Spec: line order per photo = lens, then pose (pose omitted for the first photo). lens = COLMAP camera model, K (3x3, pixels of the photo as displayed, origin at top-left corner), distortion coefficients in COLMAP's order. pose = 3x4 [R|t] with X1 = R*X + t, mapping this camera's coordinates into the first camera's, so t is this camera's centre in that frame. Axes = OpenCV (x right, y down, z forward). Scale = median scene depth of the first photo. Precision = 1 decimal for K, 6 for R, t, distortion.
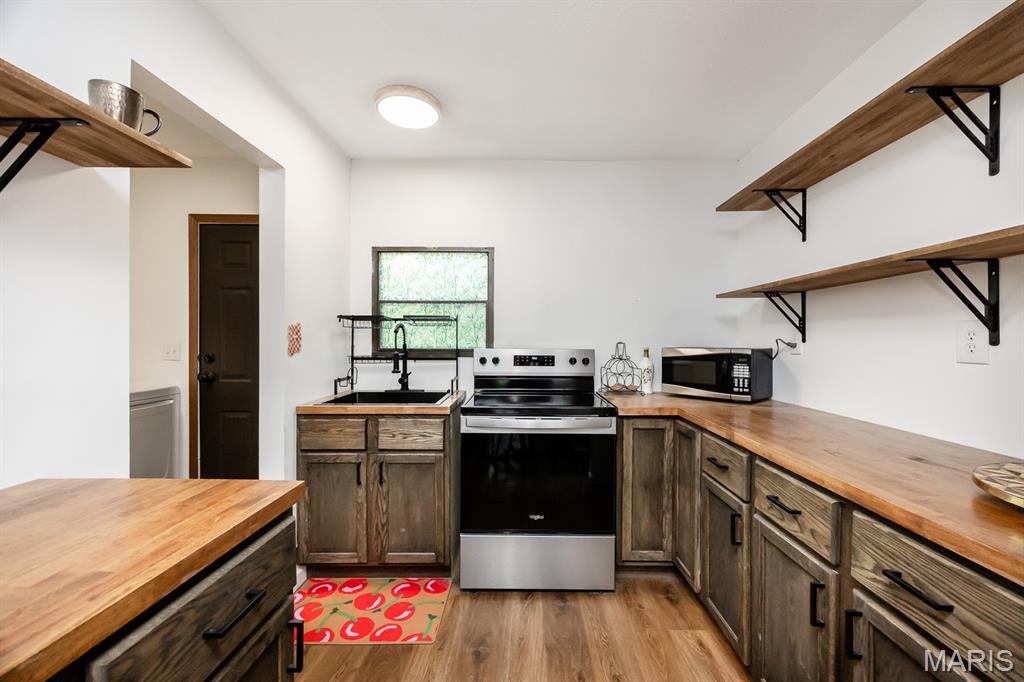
lens RADIAL K [[394.3, 0, 515.5], [0, 394.3, 340.8], [0, 0, 1]] dist [0.003136, 0.000171]
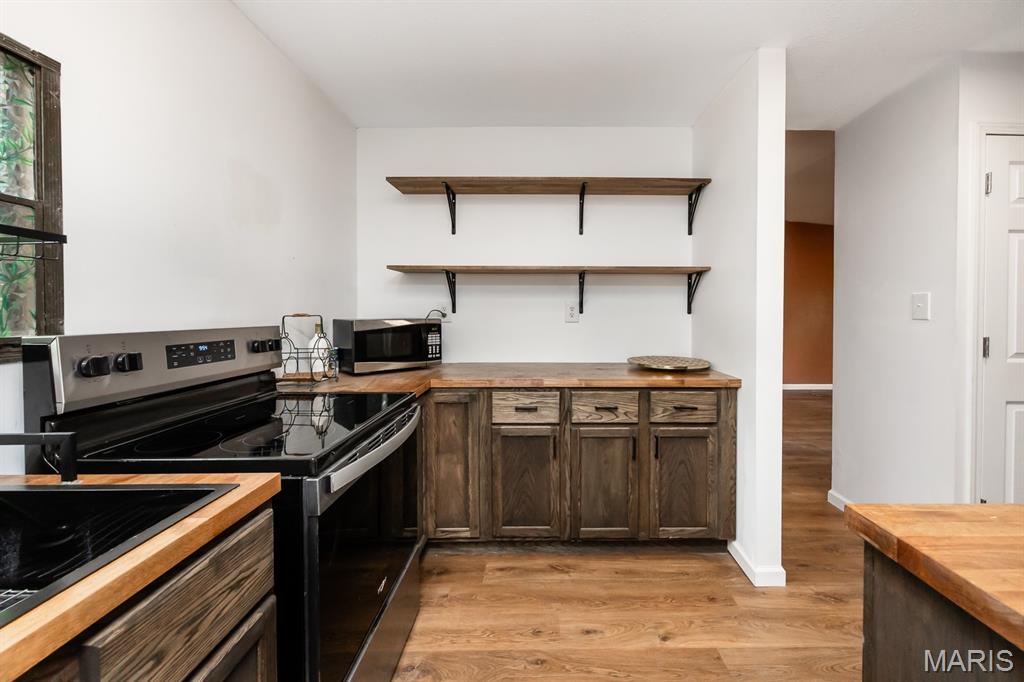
lens RADIAL K [[394.3, 0, 552.0], [0, 394.3, 318.7], [0, 0, 1]] dist [0.003136, 0.000171]
pose [[-0.008934, -0.019444, 0.999771, -0.550496], [0.004266, 0.999801, 0.019483, -0.000717], [-0.999951, 0.004439, -0.008849, 0.681440]]
